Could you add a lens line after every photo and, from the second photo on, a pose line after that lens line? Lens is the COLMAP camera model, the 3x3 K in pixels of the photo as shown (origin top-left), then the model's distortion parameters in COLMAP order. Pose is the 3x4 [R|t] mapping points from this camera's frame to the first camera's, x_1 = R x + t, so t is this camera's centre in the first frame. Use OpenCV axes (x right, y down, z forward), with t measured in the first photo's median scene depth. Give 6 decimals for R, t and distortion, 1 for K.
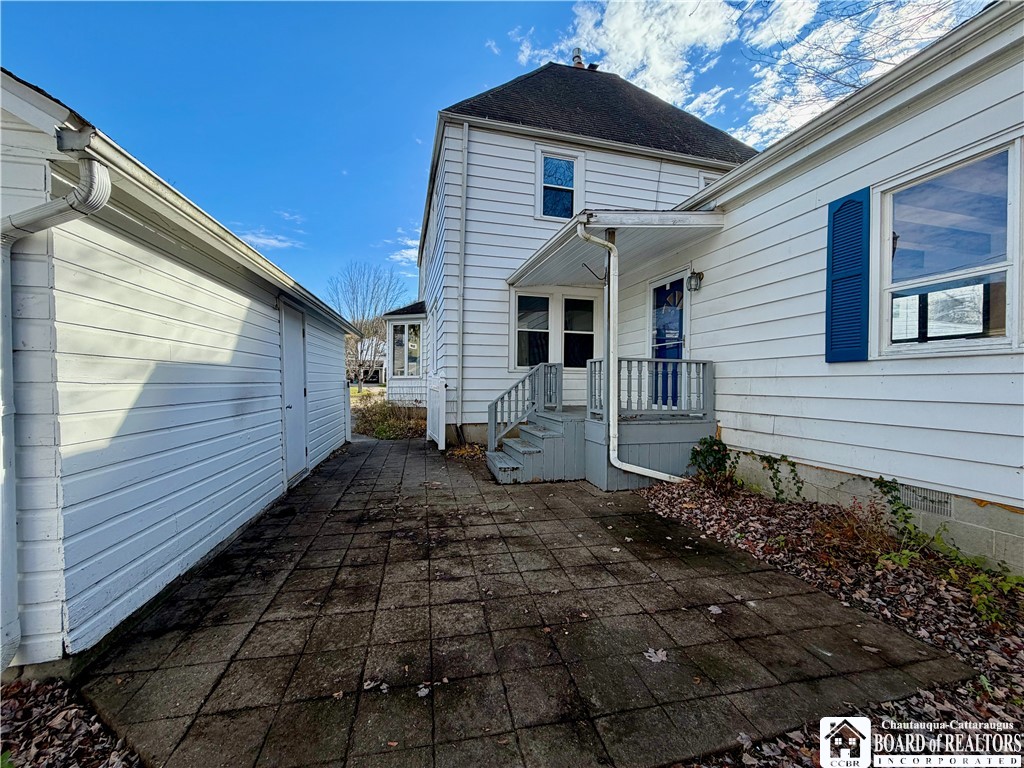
lens RADIAL K [[407.7, 0, 509.7], [0, 407.7, 387.7], [0, 0, 1]] dist [-0.002927, -0.000052]
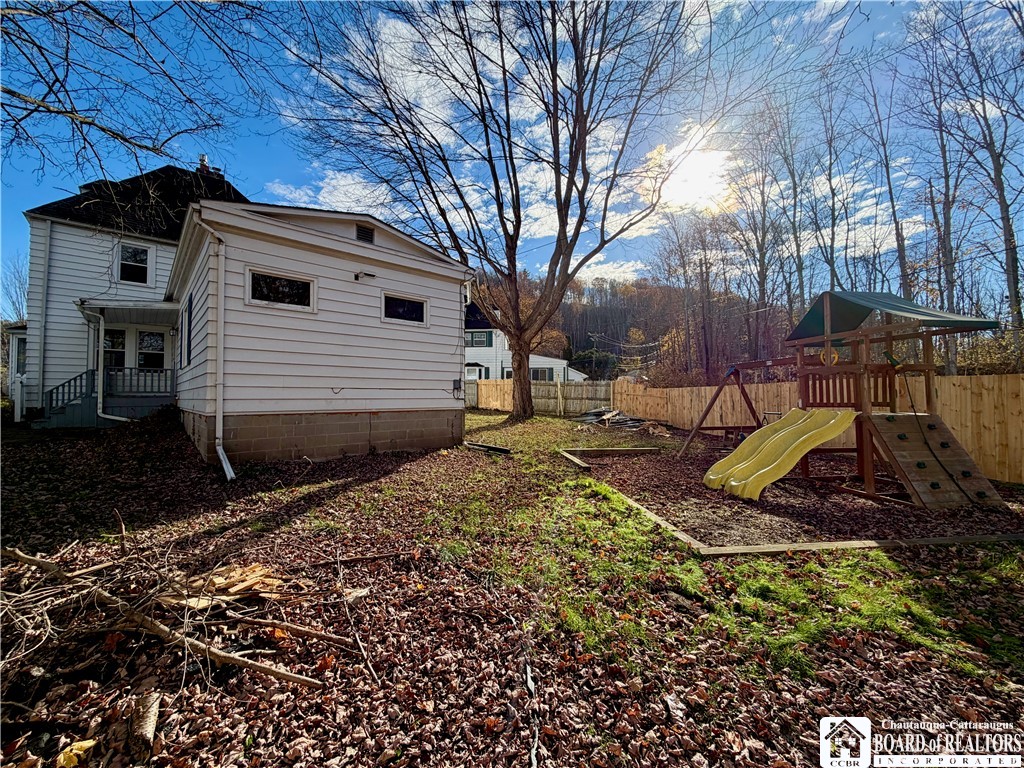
lens RADIAL K [[407.7, 0, 510.7], [0, 407.7, 381.8], [0, 0, 1]] dist [-0.002927, -0.000052]
pose [[0.886077, -0.001153, 0.463537, 1.198852], [0.020081, 0.999154, -0.035902, 0.130636], [-0.463103, 0.041120, 0.885350, -1.949283]]
